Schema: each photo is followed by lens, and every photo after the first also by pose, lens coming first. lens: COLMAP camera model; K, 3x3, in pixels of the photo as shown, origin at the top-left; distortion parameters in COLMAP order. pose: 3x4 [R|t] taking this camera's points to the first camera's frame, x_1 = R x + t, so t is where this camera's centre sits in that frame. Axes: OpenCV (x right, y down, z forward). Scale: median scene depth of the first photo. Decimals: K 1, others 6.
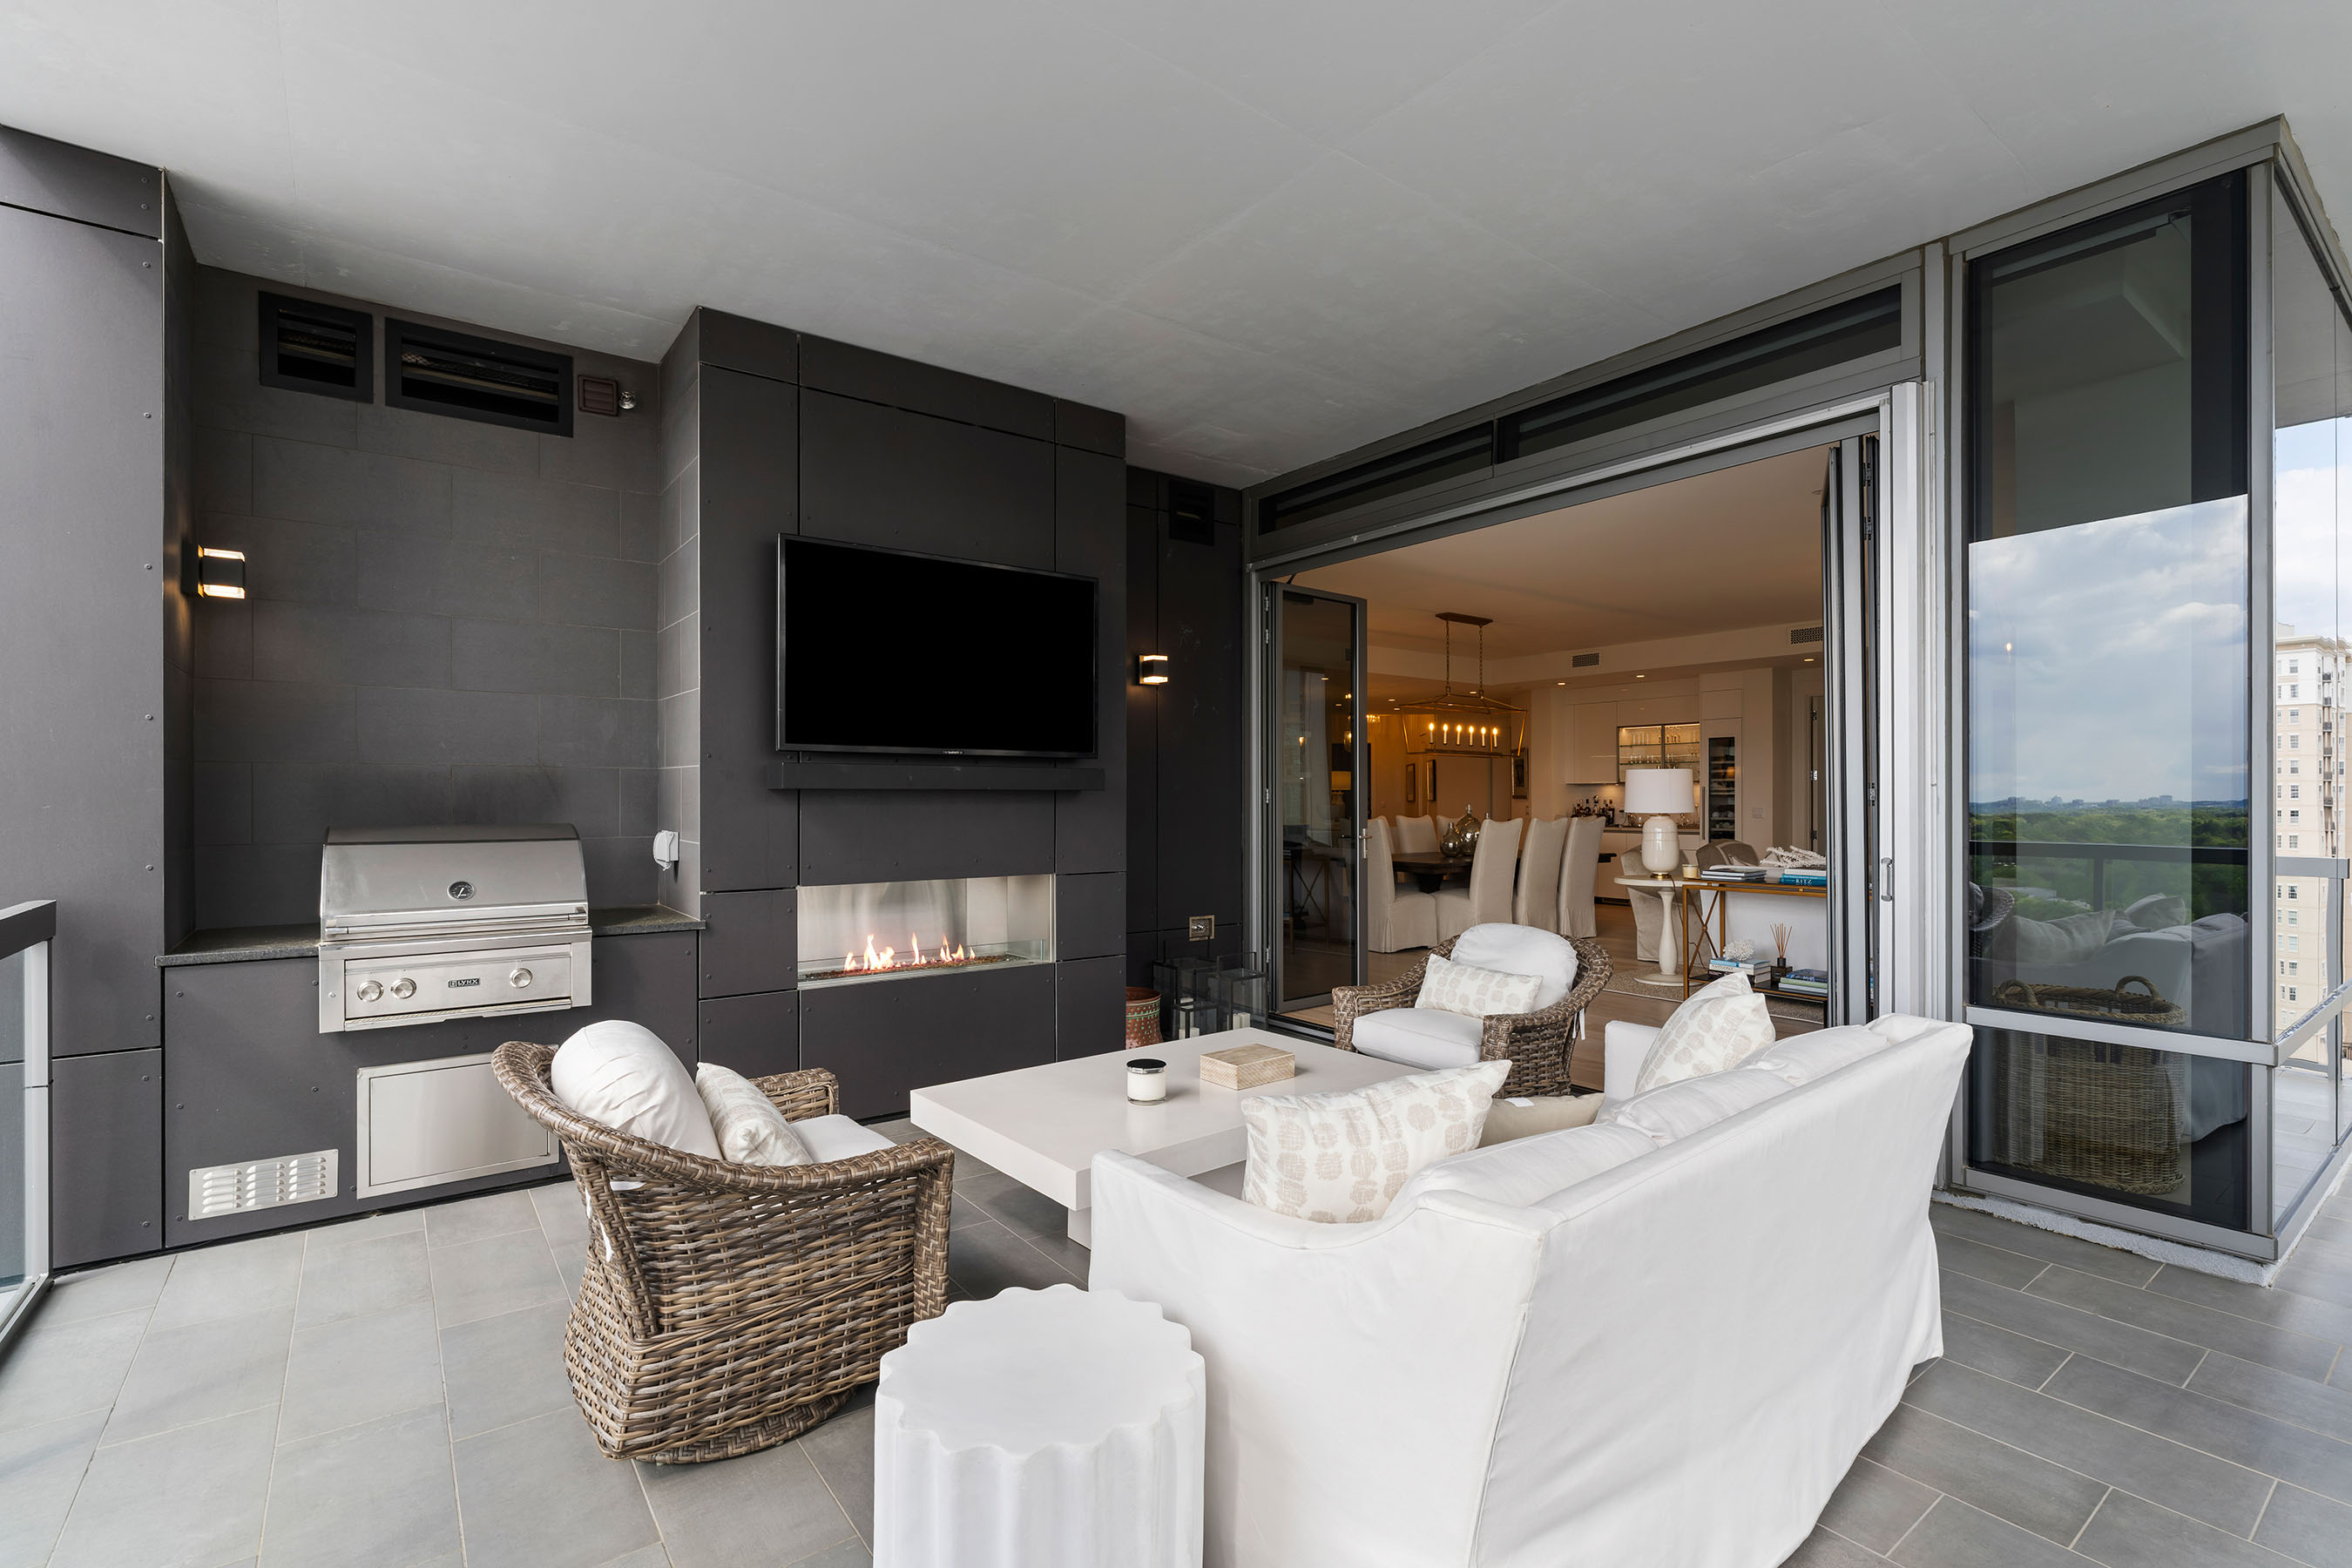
lens RADIAL K [[1074.7, 0, 1196.3], [0, 1074.7, 787.9], [0, 0, 1]] dist [-0.003650, 0.000623]
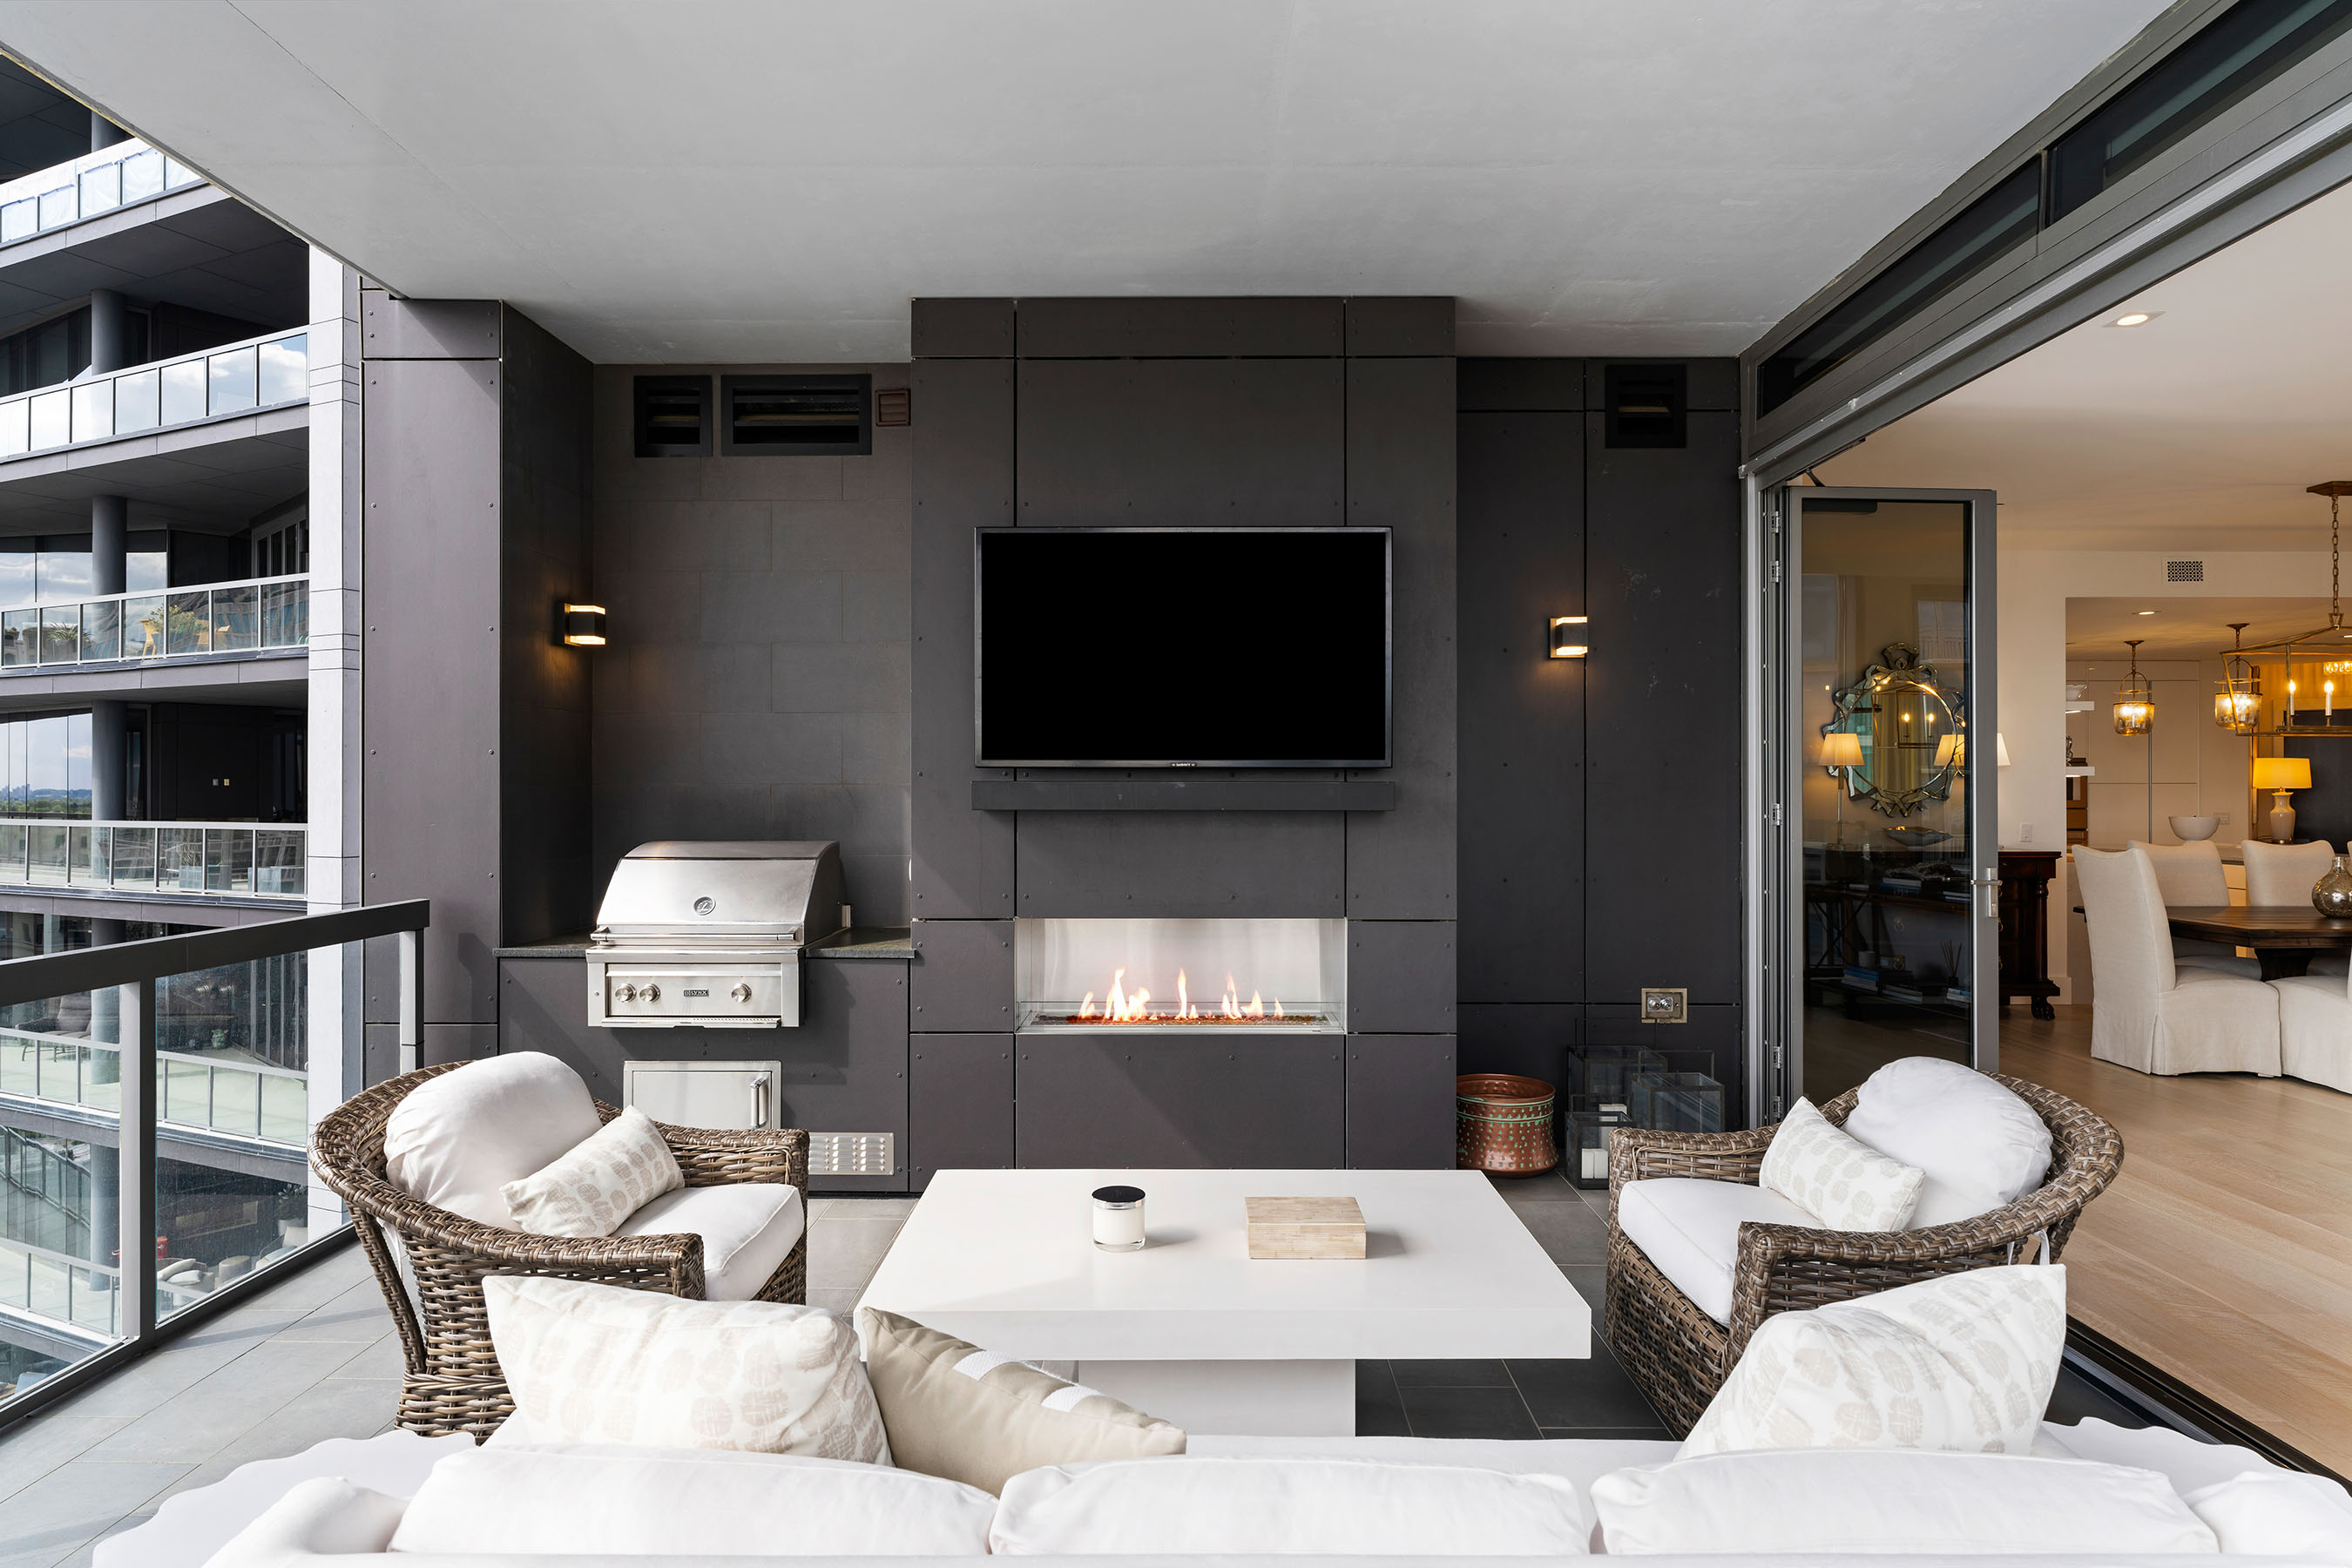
lens RADIAL K [[1279.9, 0, 1175.4], [0, 1279.9, 781.9], [0, 0, 1]] dist [0.001262, -0.002106]
pose [[0.790845, -0.002971, -0.612009, 0.373416], [0.004097, 0.999992, 0.000440, -0.020303], [0.612002, -0.002855, 0.790851, 0.227355]]
